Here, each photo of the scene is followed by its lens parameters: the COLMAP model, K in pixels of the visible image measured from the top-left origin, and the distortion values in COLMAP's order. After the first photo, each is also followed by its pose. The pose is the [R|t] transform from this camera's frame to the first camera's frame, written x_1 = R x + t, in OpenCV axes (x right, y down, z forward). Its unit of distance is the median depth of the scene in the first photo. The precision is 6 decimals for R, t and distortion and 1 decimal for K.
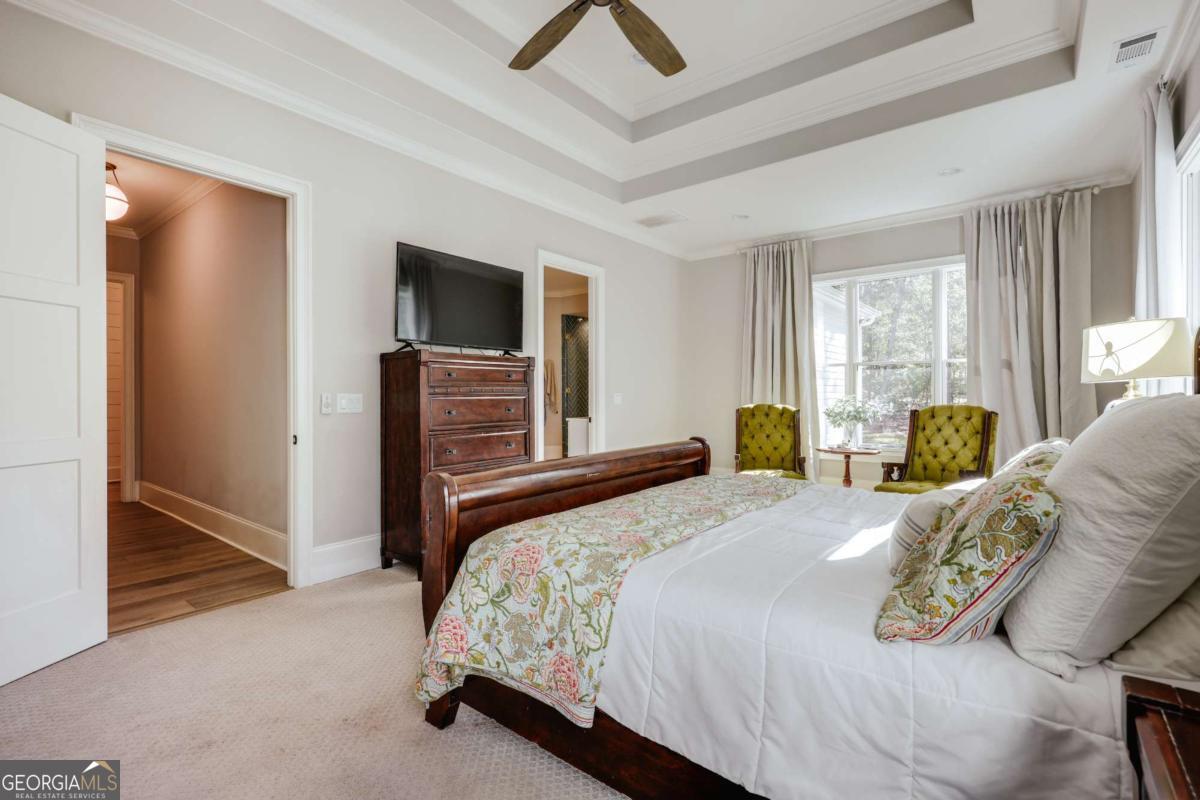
lens RADIAL K [[537.2, 0, 604.1], [0, 537.2, 395.6], [0, 0, 1]] dist [0.000536, 0.000254]
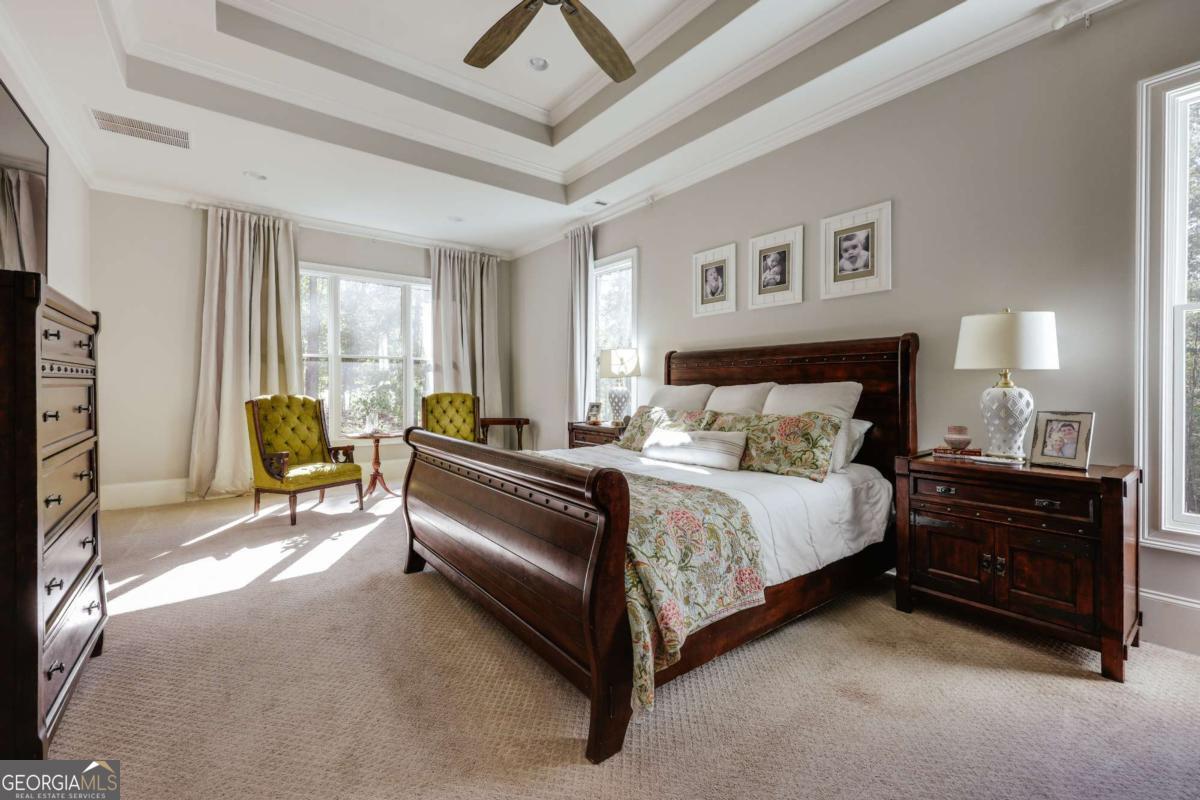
lens RADIAL K [[496.2, 0, 596.2], [0, 496.2, 391.3], [0, 0, 1]] dist [-0.007588, -0.000389]
pose [[0.245679, -0.005689, 0.969335, -0.435737], [0.001163, 0.999984, 0.005574, 0.007007], [-0.969351, -0.000242, 0.245682, 0.328692]]
